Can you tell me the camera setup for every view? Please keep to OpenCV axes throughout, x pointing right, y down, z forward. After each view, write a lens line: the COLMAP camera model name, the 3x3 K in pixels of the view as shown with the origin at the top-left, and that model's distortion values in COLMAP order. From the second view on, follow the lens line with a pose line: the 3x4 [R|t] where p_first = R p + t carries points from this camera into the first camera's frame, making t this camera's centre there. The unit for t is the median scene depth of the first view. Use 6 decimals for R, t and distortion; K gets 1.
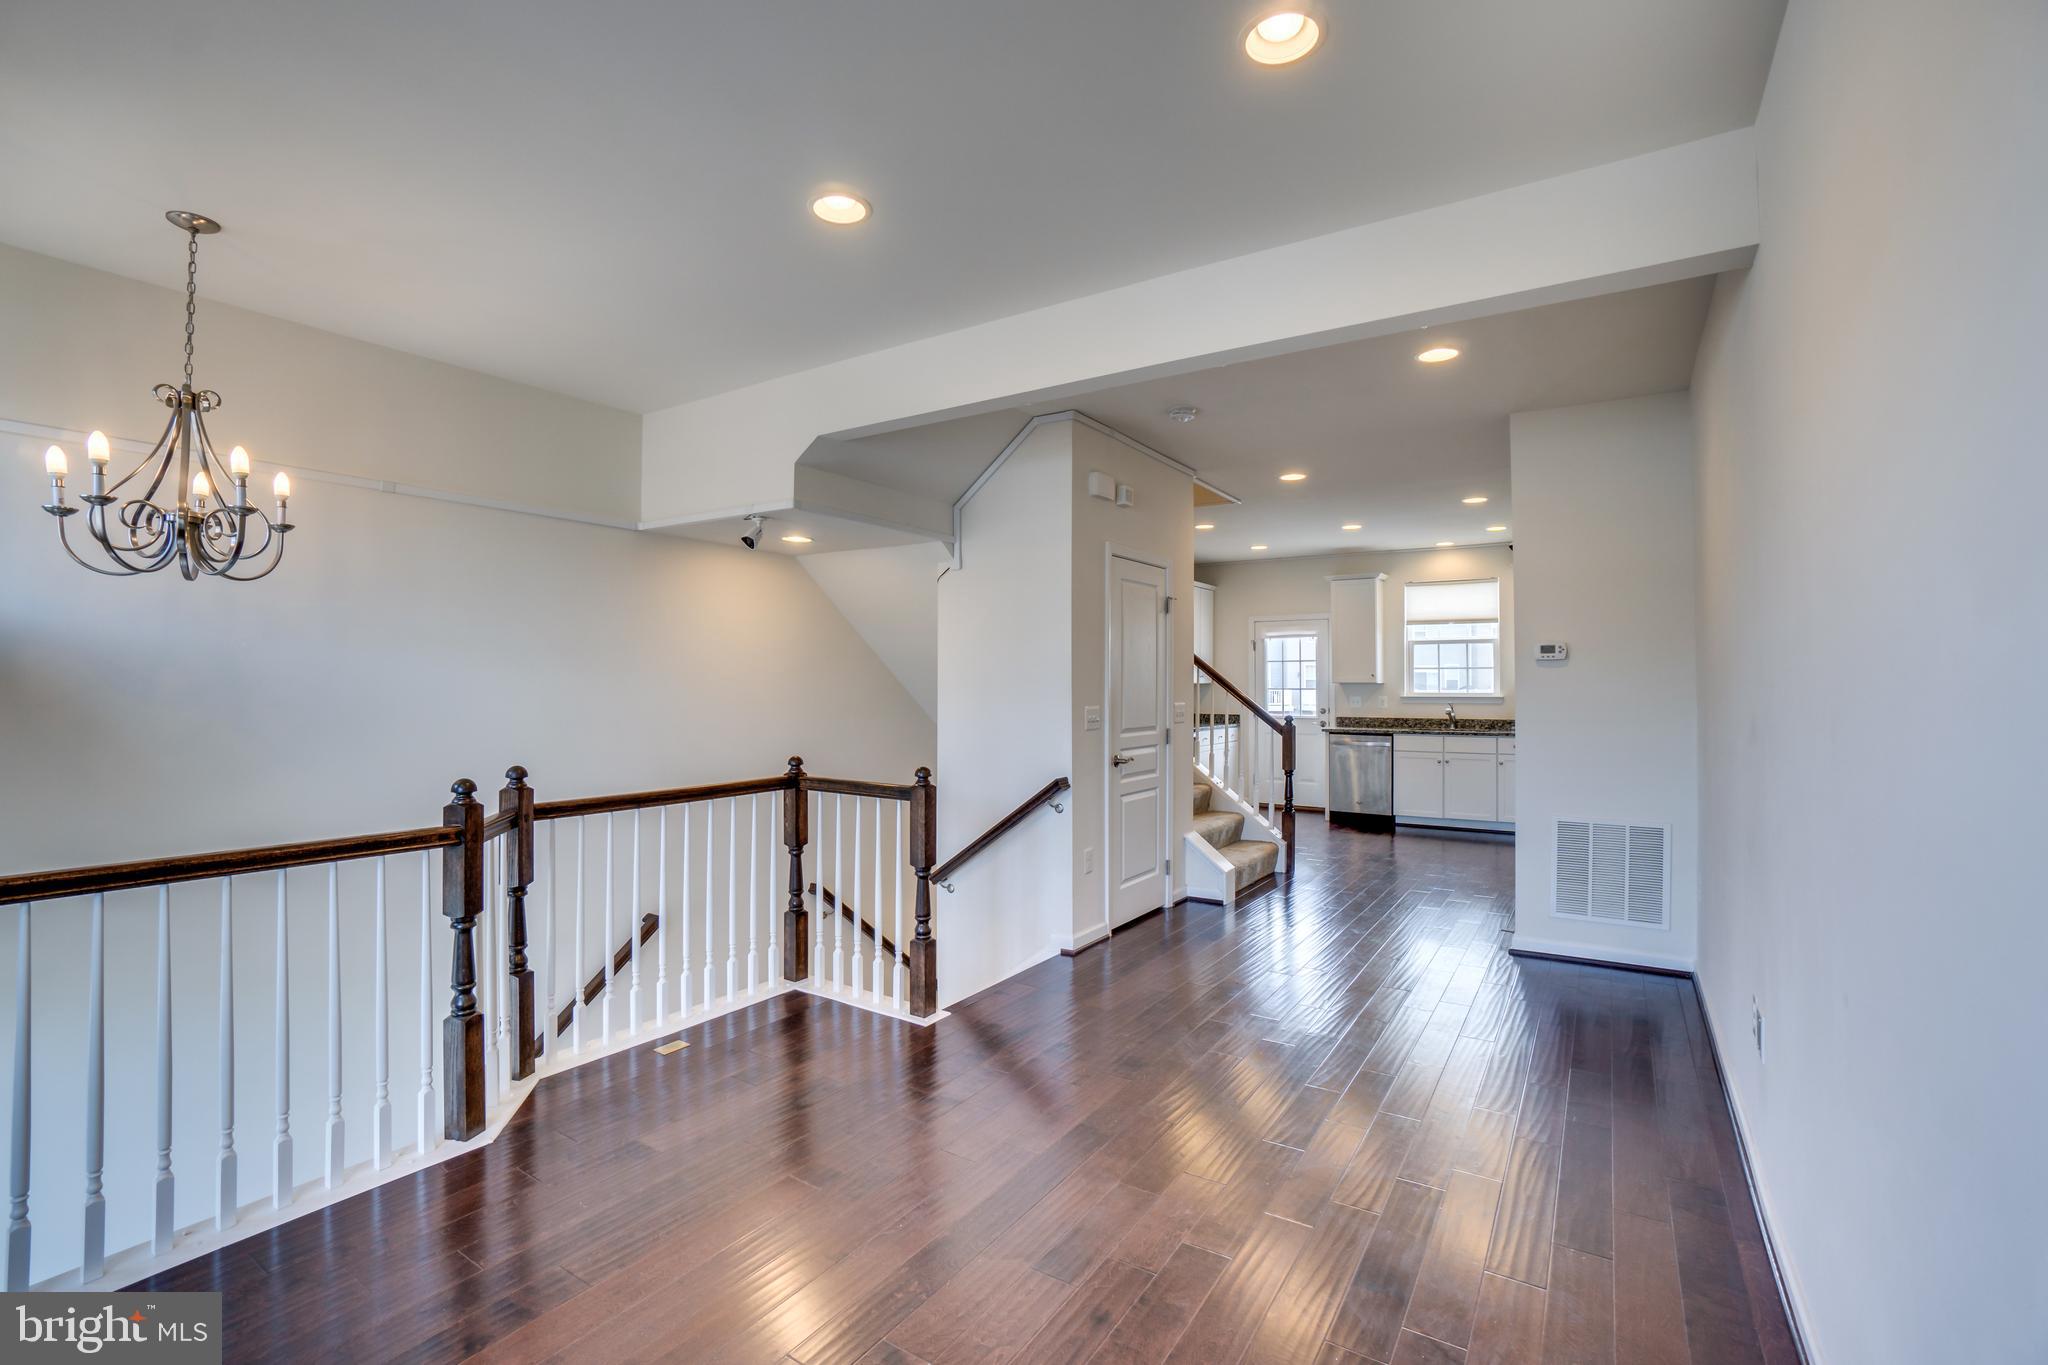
lens RADIAL K [[914.3, 0, 1014.8], [0, 914.3, 670.3], [0, 0, 1]] dist [-0.062941, 0.022777]
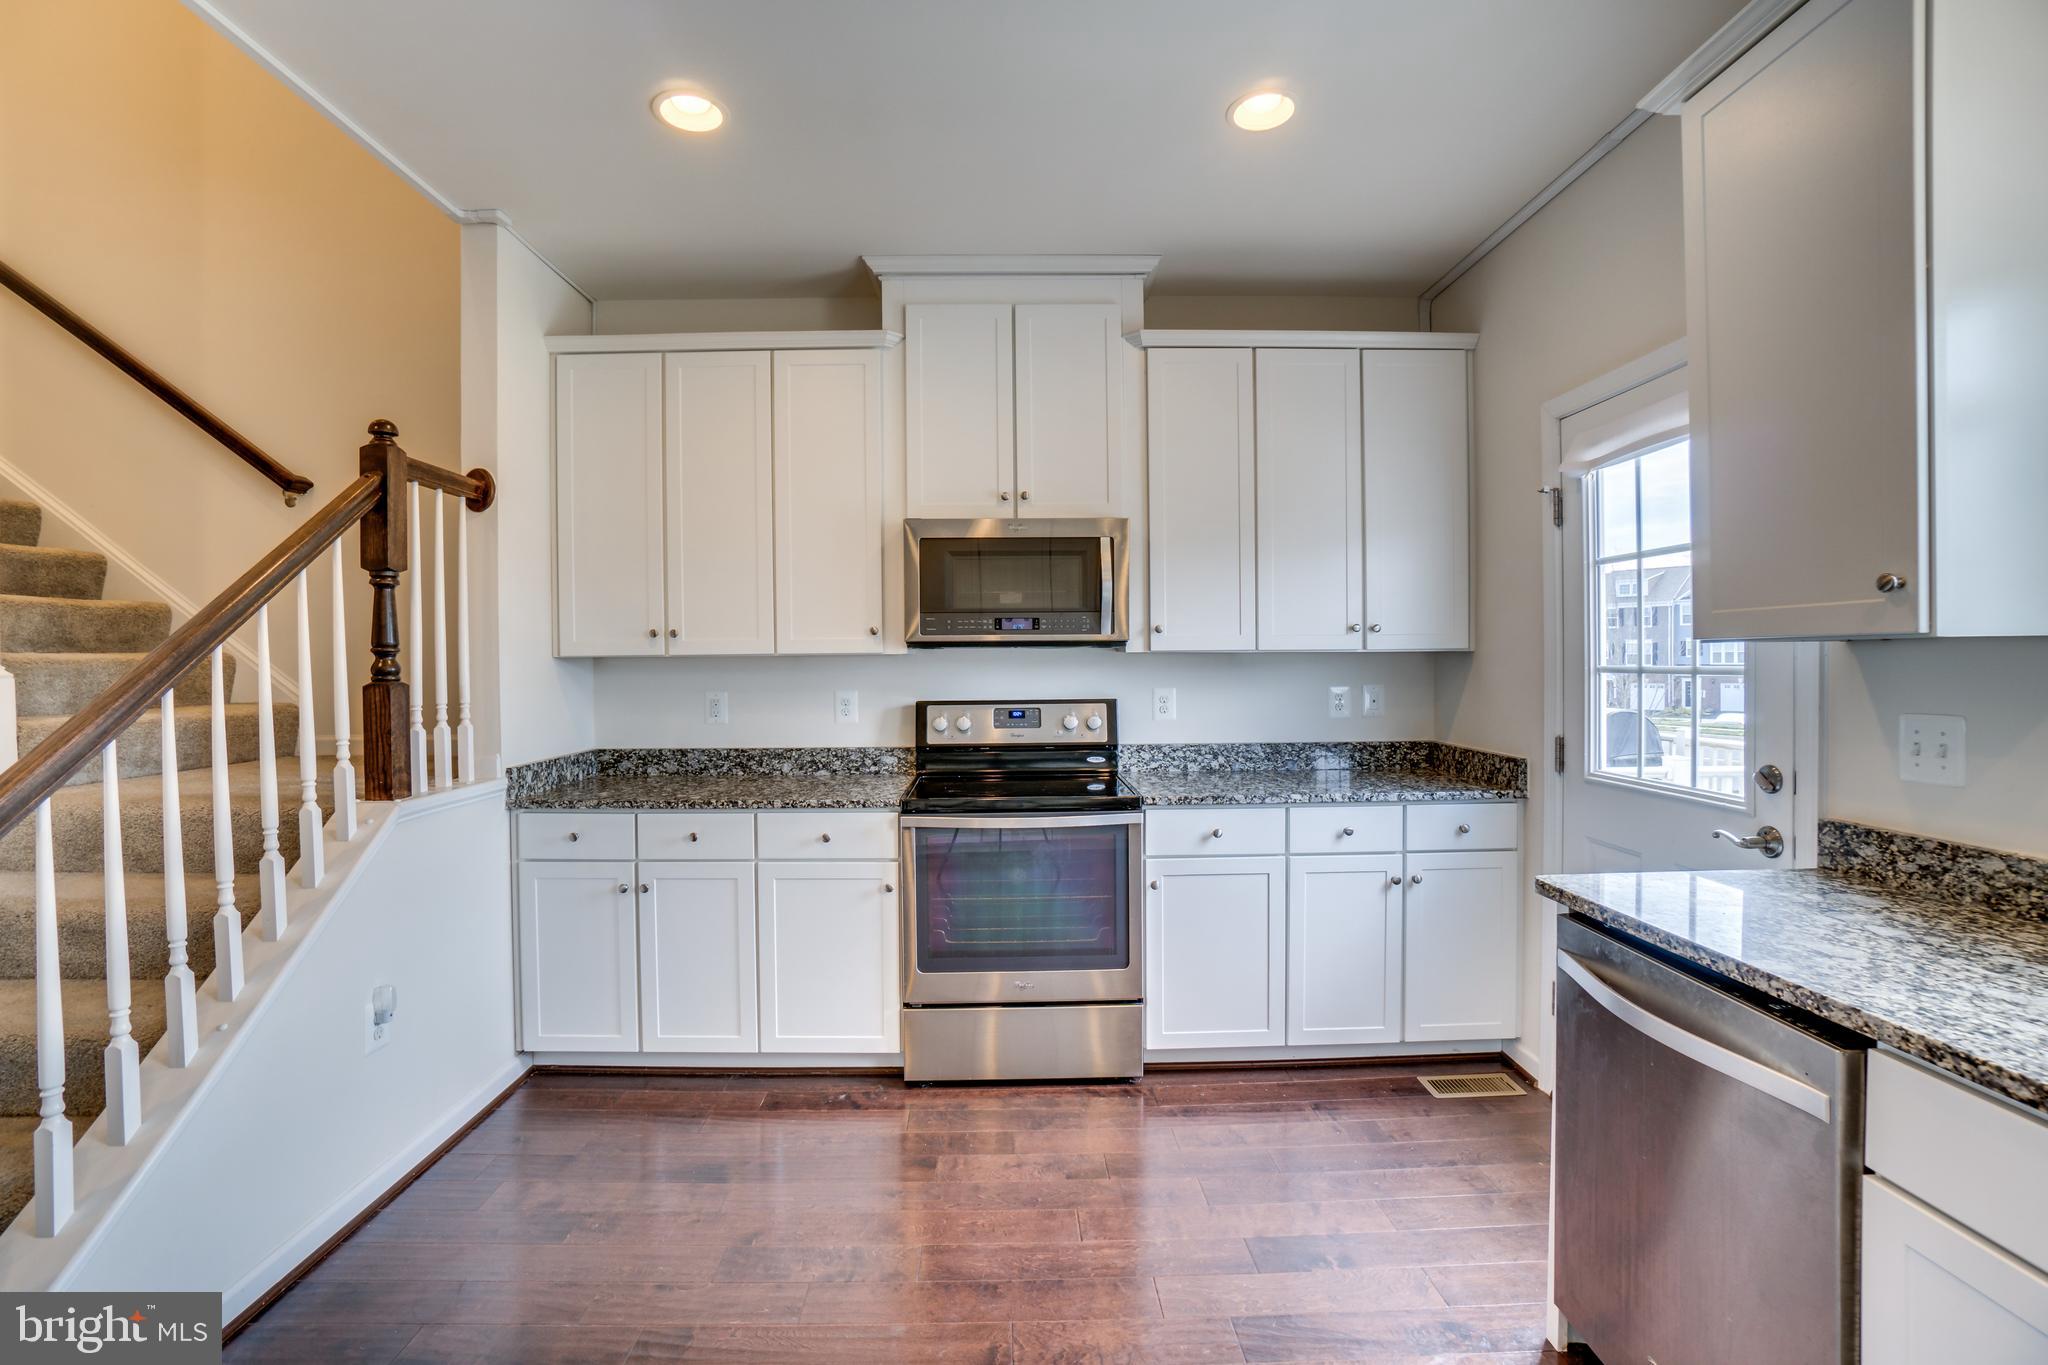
lens RADIAL K [[901.8, 0, 1014.7], [0, 901.8, 671.4], [0, 0, 1]] dist [-0.063904, 0.022033]
pose [[0.566312, 0.004633, -0.824178, 0.443003], [0.020222, 0.999605, 0.019514, 0.014613], [0.823943, -0.027718, 0.565995, 0.822467]]
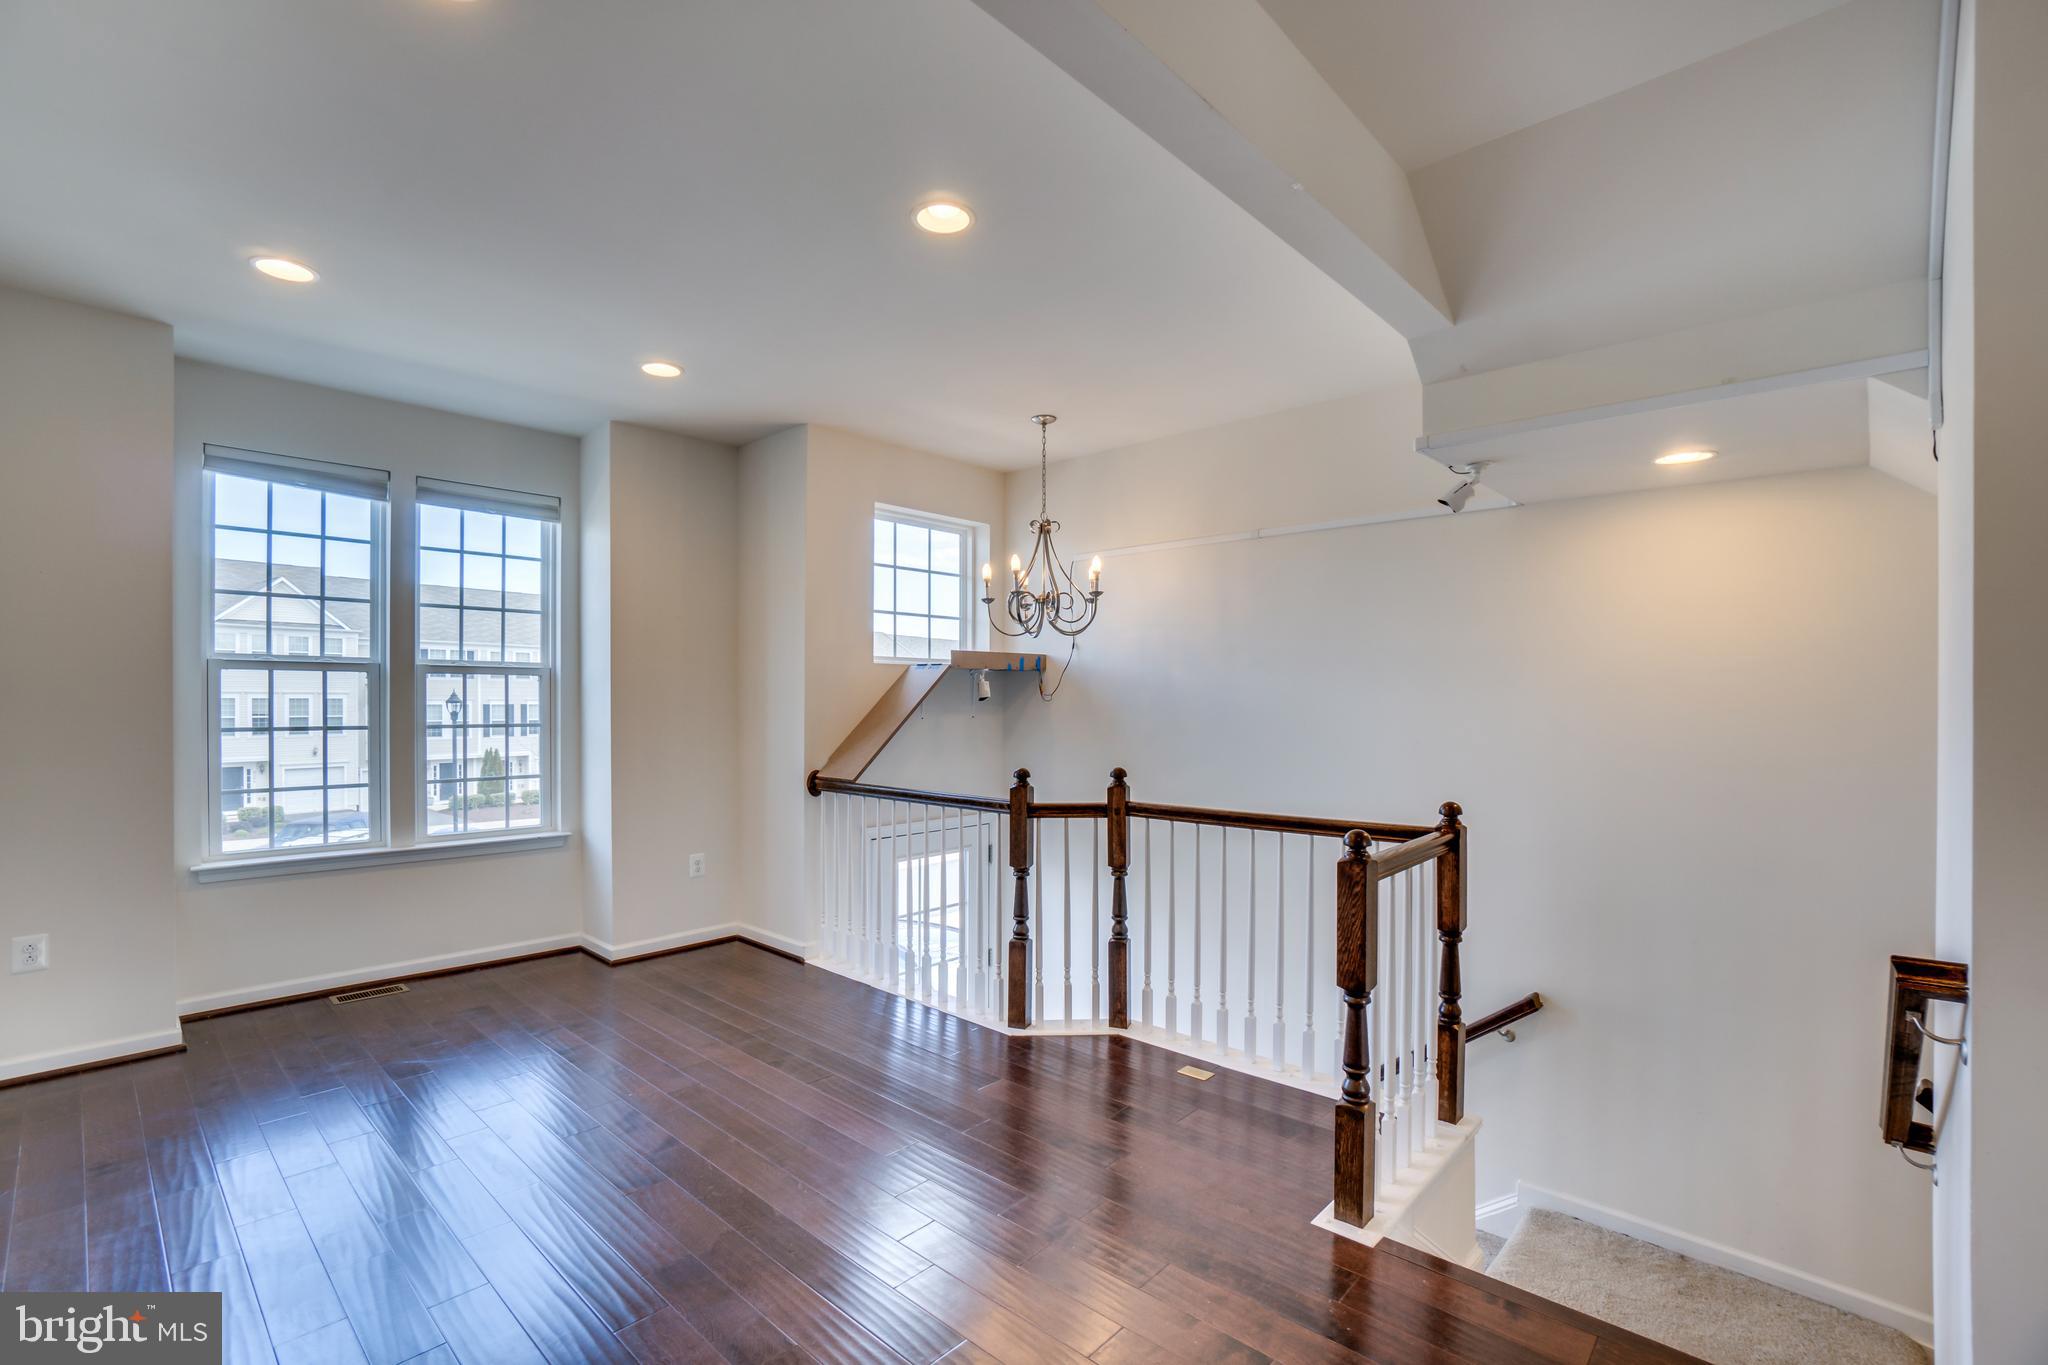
lens RADIAL K [[917.1, 0, 1015.9], [0, 917.1, 697.7], [0, 0, 1]] dist [-0.063275, 0.022311]
pose [[-0.153751, -0.004739, -0.988098, 0.228091], [0.013268, 0.999888, -0.006860, 0.006775], [0.988020, -0.014165, -0.153671, 0.355695]]
